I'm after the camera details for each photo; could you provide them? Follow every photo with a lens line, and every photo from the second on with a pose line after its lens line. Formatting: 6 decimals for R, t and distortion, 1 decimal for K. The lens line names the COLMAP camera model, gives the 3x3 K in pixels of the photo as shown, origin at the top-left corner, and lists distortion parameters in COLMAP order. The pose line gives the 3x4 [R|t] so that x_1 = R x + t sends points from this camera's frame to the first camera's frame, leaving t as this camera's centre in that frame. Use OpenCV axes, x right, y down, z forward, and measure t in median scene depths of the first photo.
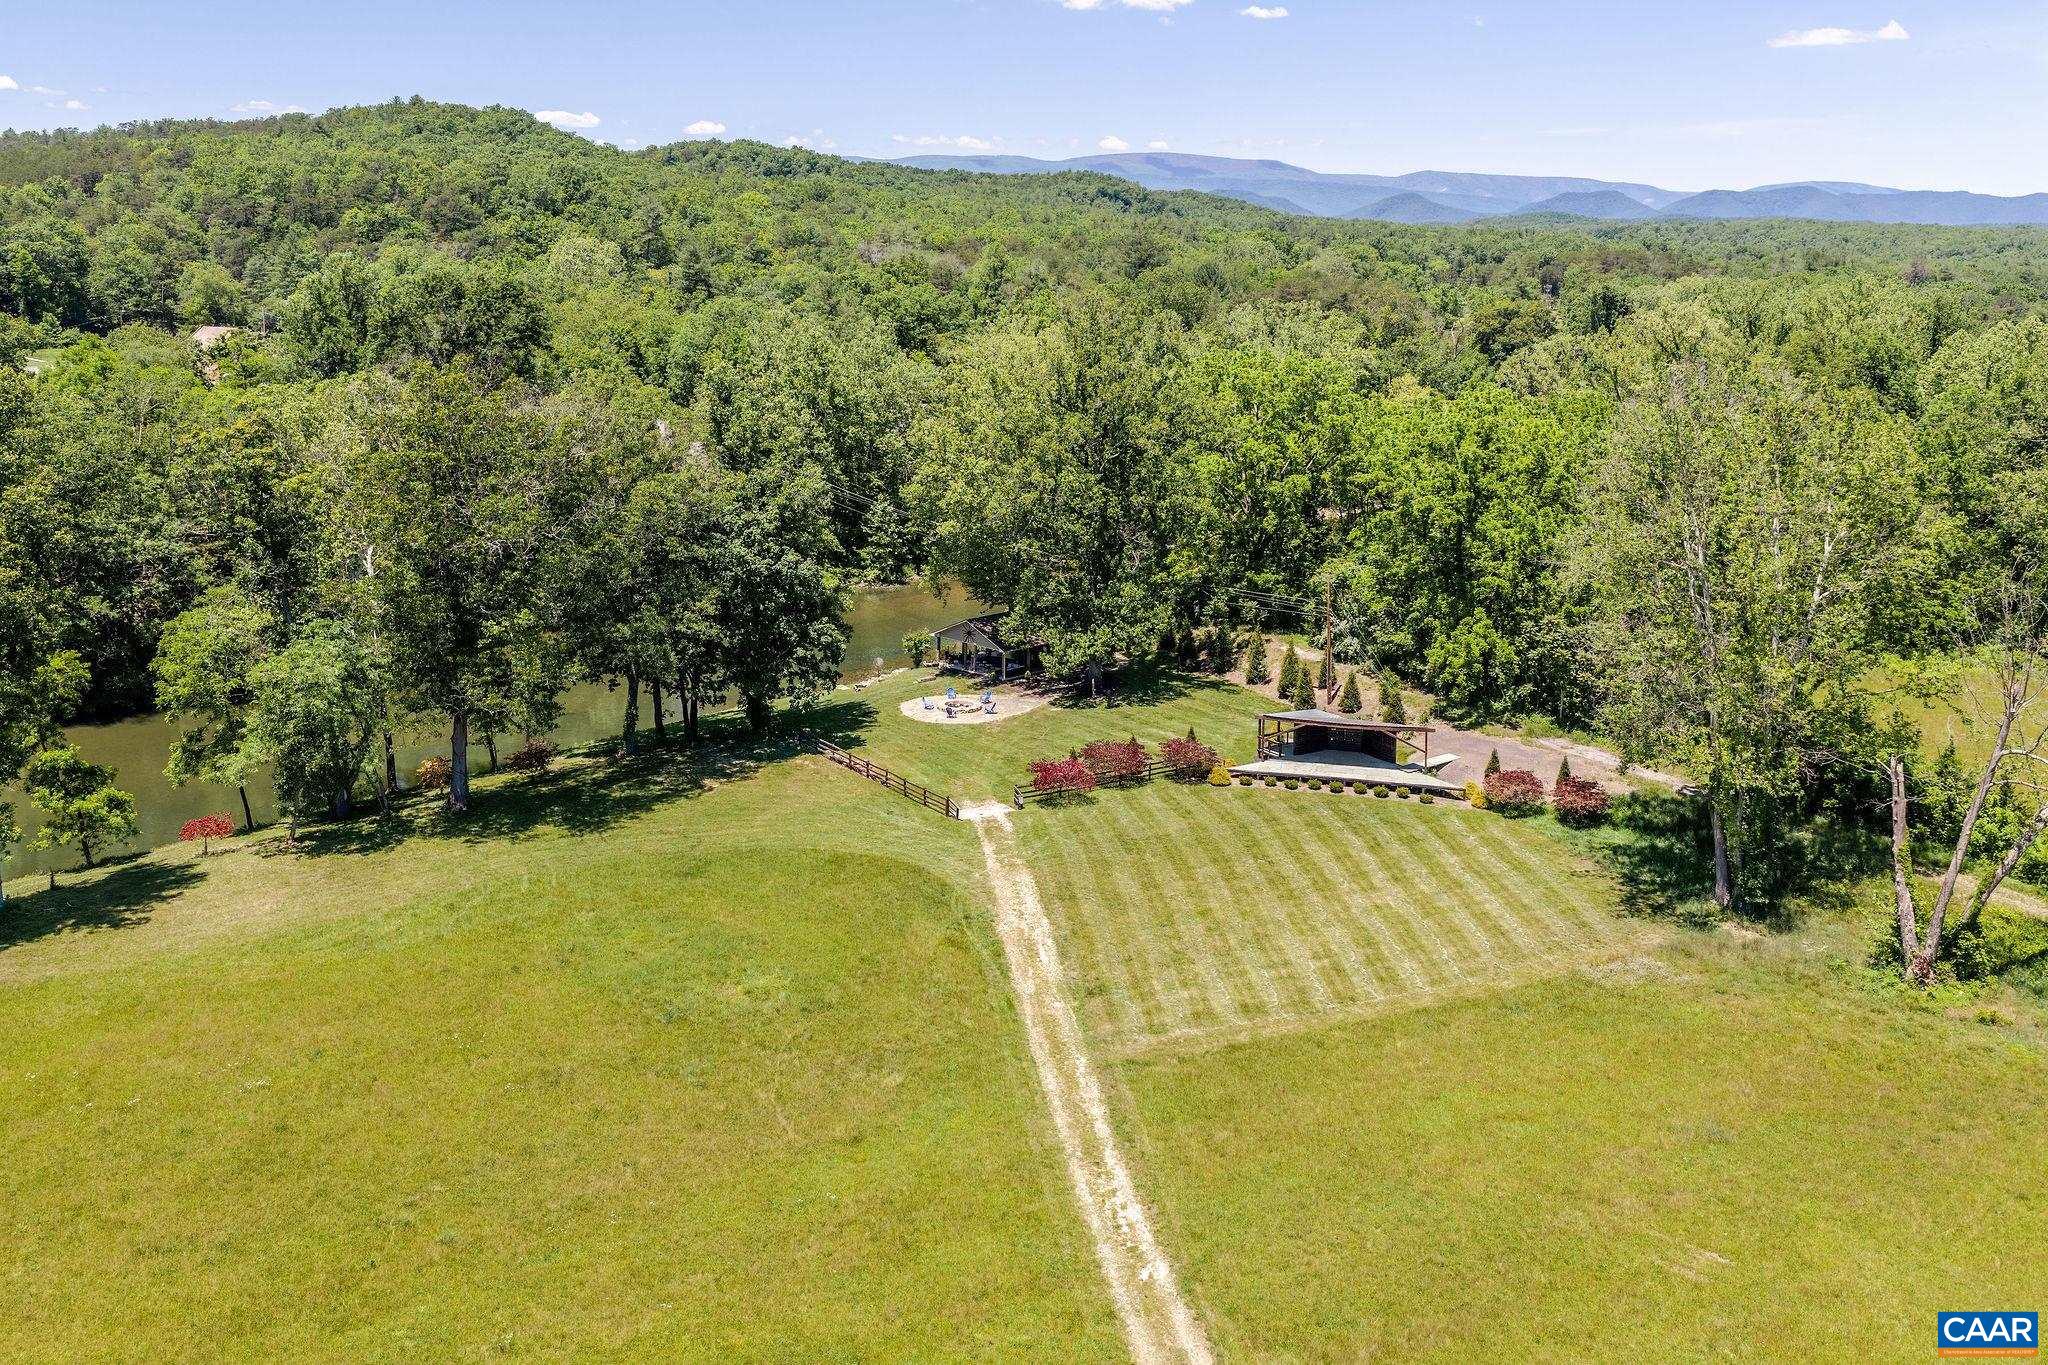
lens RADIAL K [[1696.7, 0, 1022.3], [0, 1696.7, 591.8], [0, 0, 1]] dist [-0.002784, -0.016728]
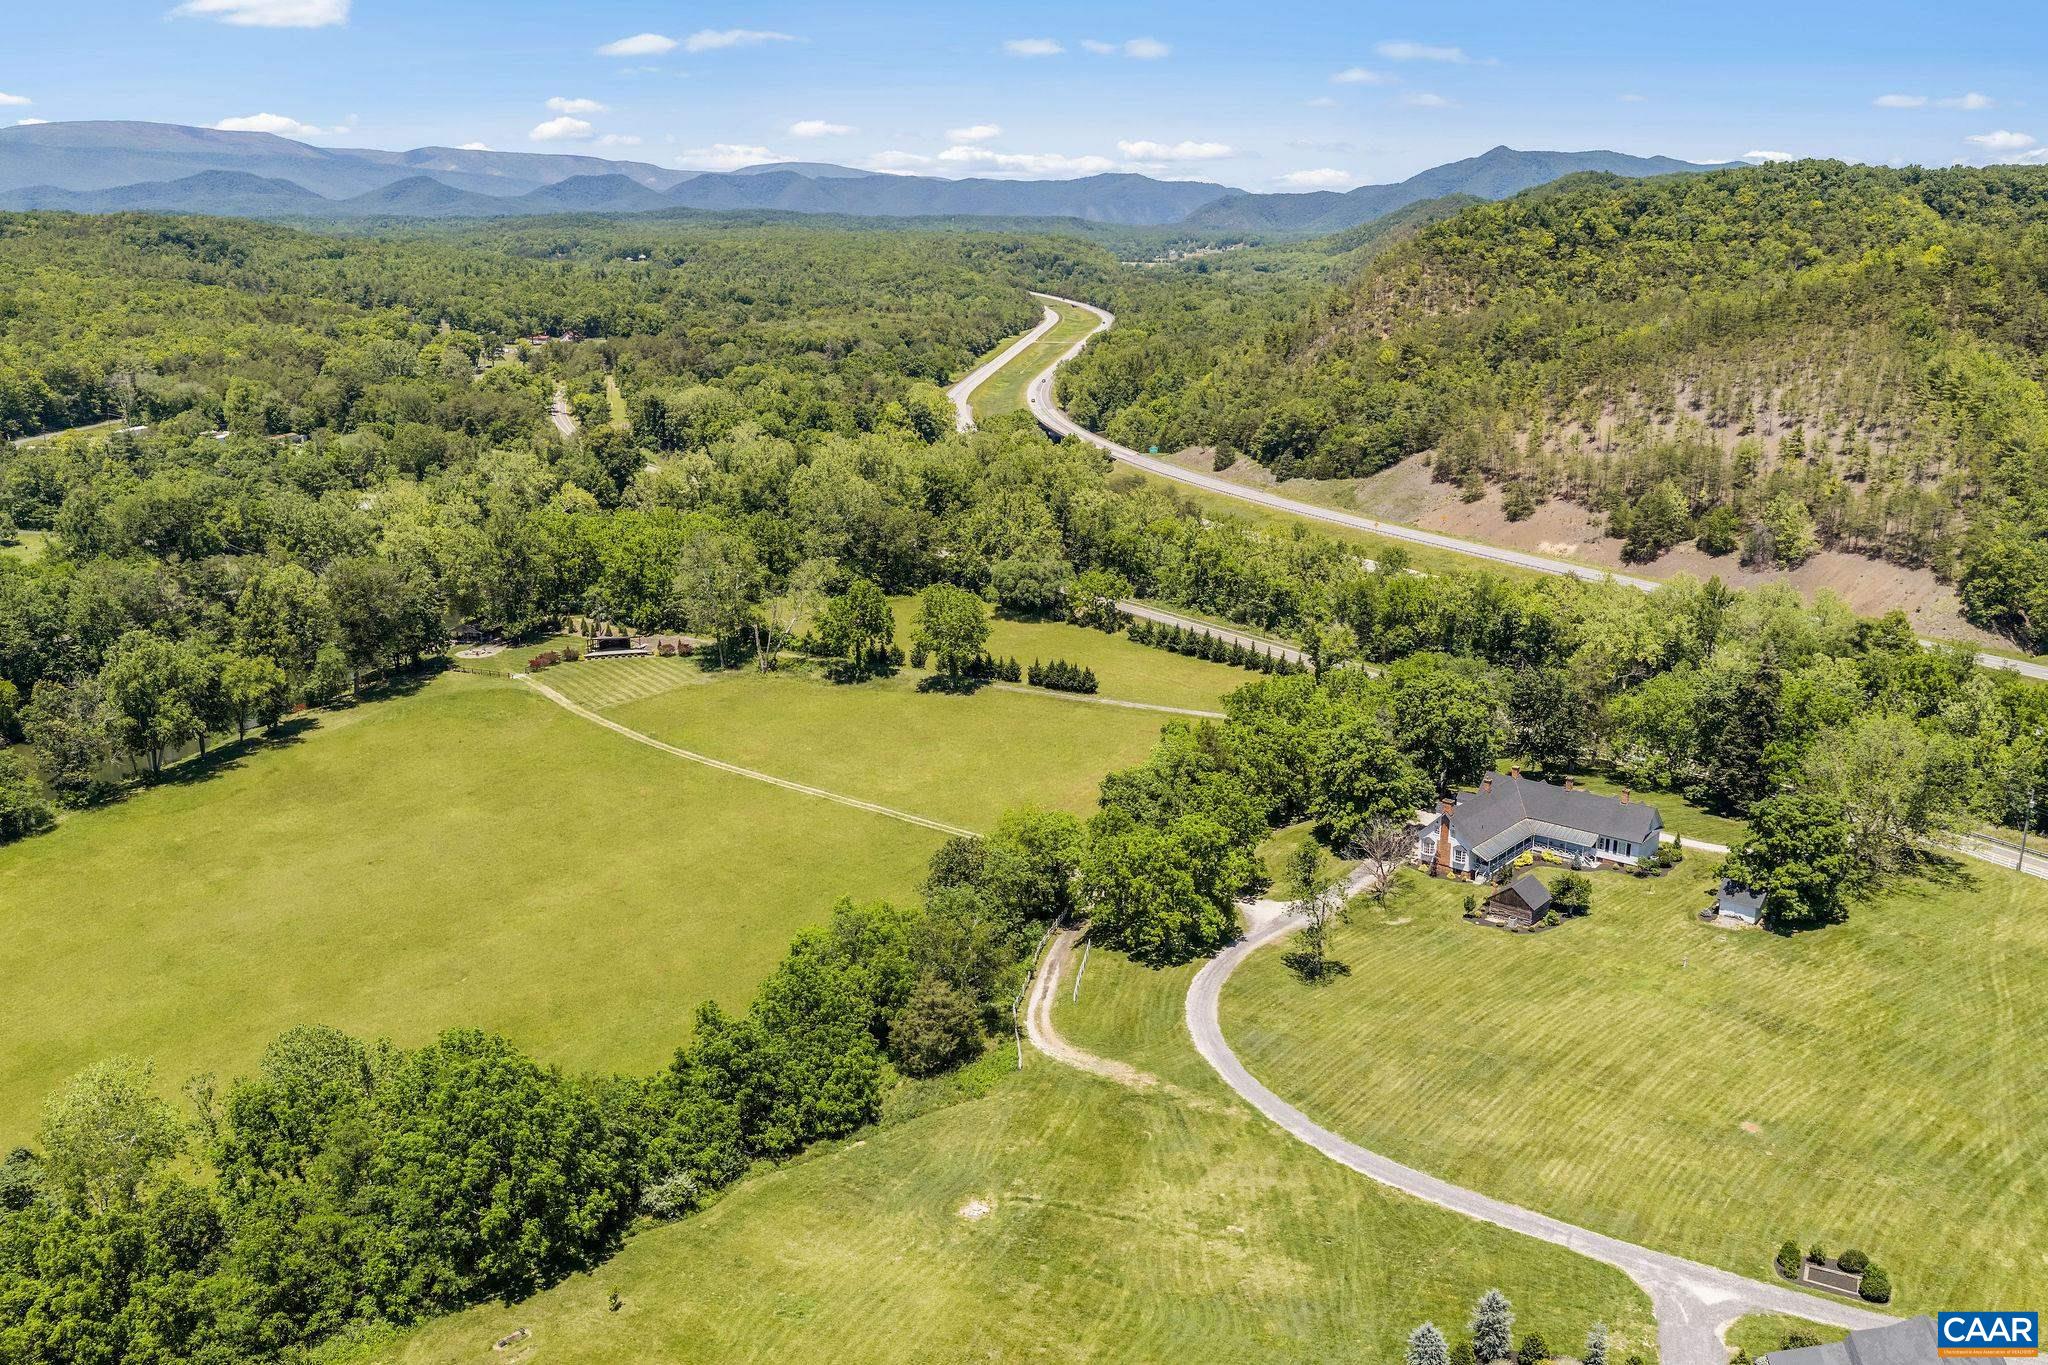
lens RADIAL K [[1675.7, 0, 1024.0], [0, 1675.7, 682.5], [0, 0, 1]] dist [0.011229, -0.016045]
pose [[0.850423, -0.138666, 0.507497, -0.697965], [0.102997, 0.989855, 0.097868, -0.065357], [-0.515919, -0.030959, 0.856078, -1.929615]]
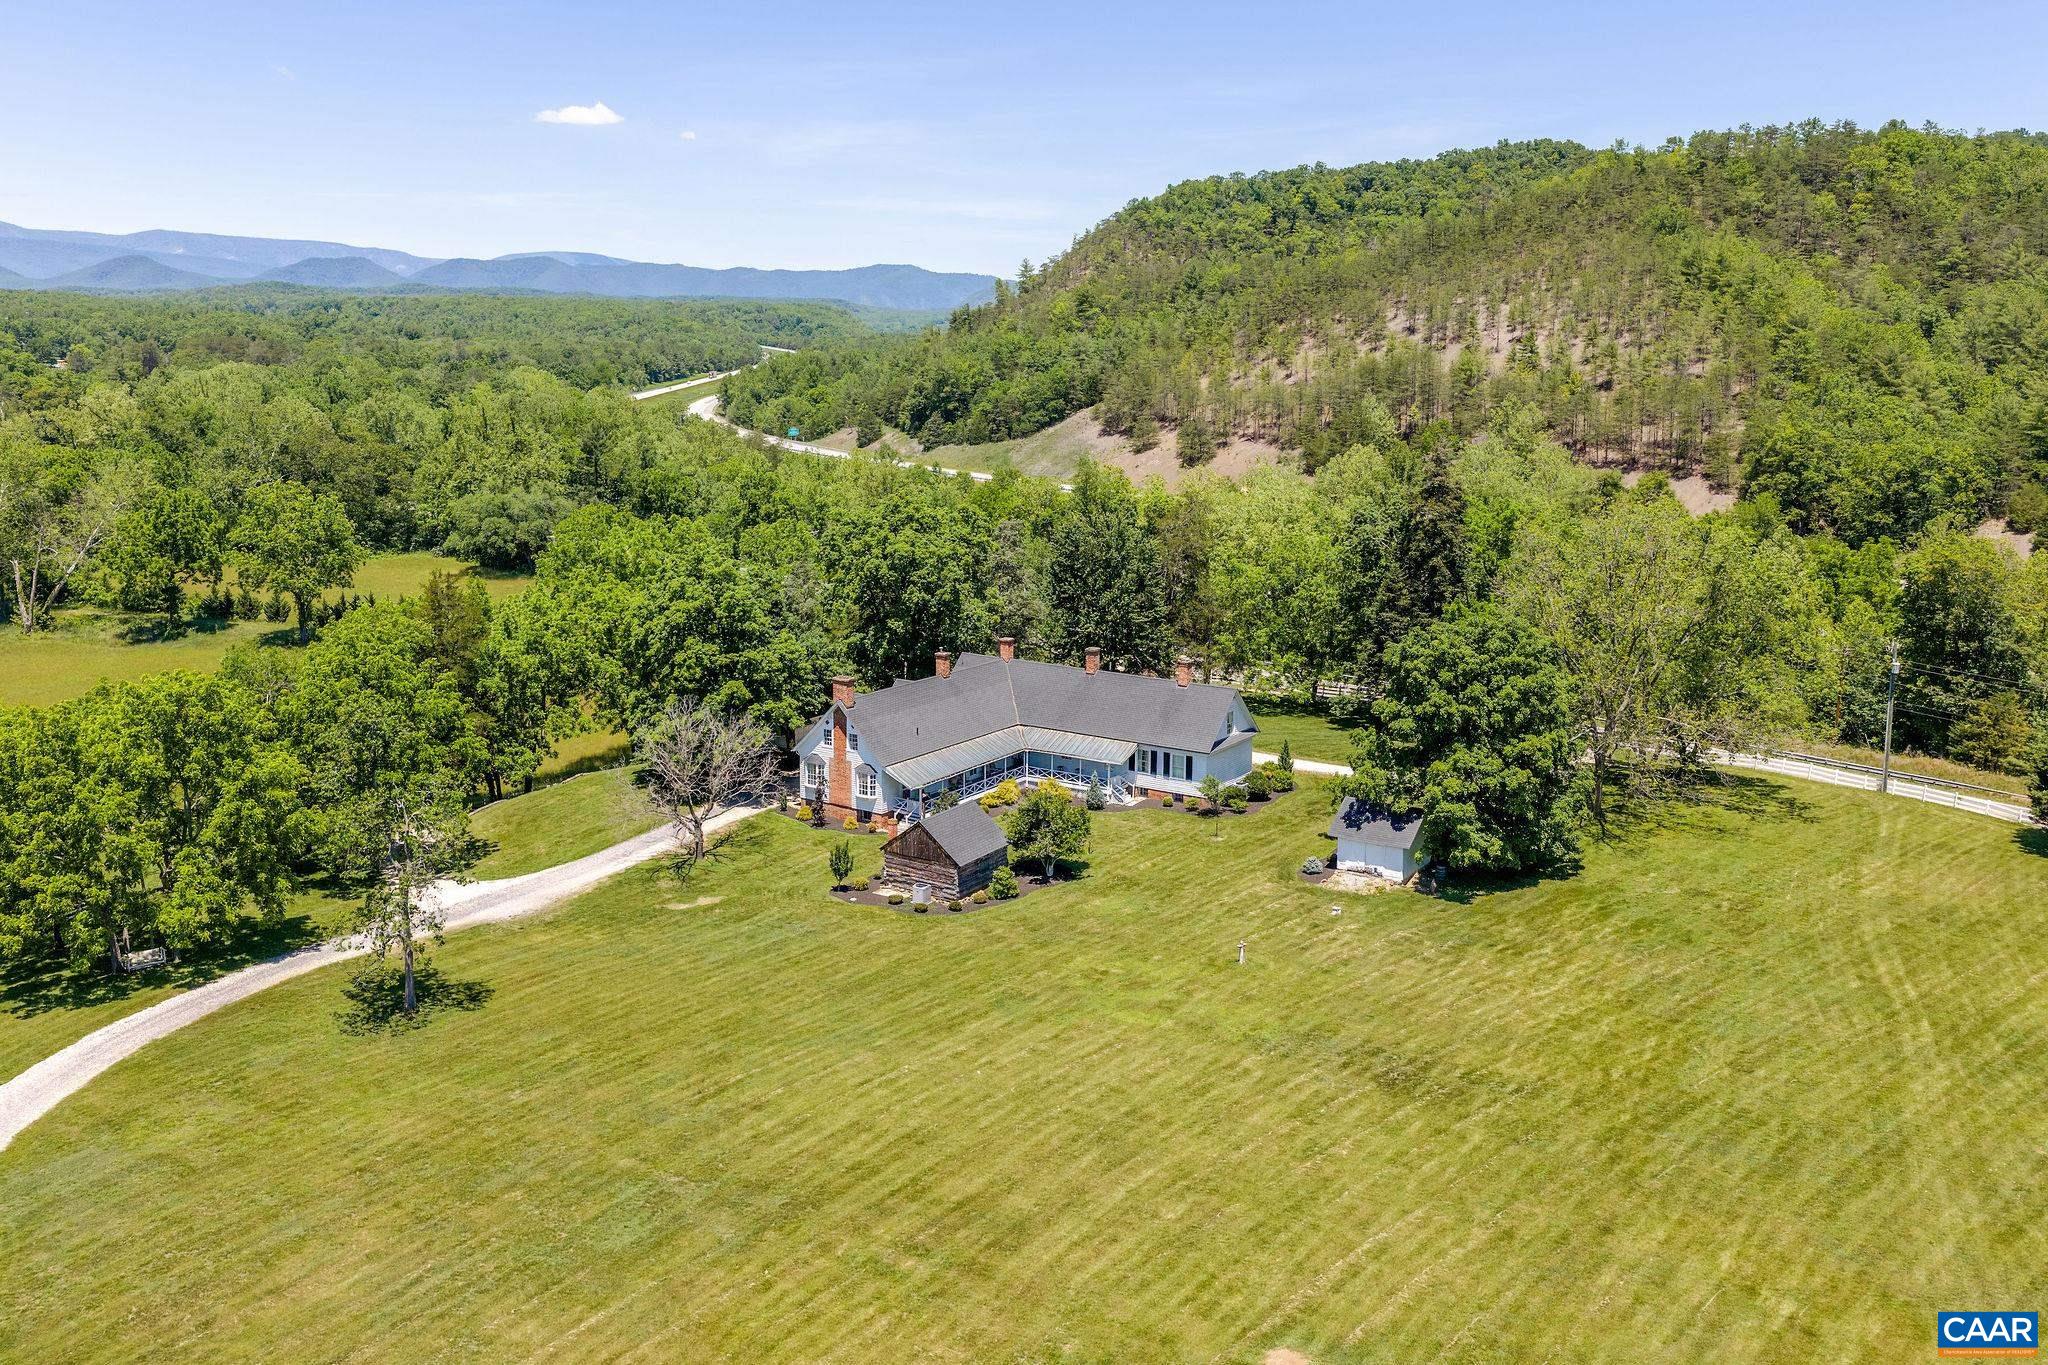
lens RADIAL K [[1746.7, 0, 990.4], [0, 1746.7, 568.3], [0, 0, 1]] dist [0.022268, -0.003747]
pose [[0.789932, -0.083148, 0.607531, 0.008590], [0.116468, 0.993073, -0.015522, 0.225381], [-0.602032, 0.083020, 0.794144, -1.492678]]
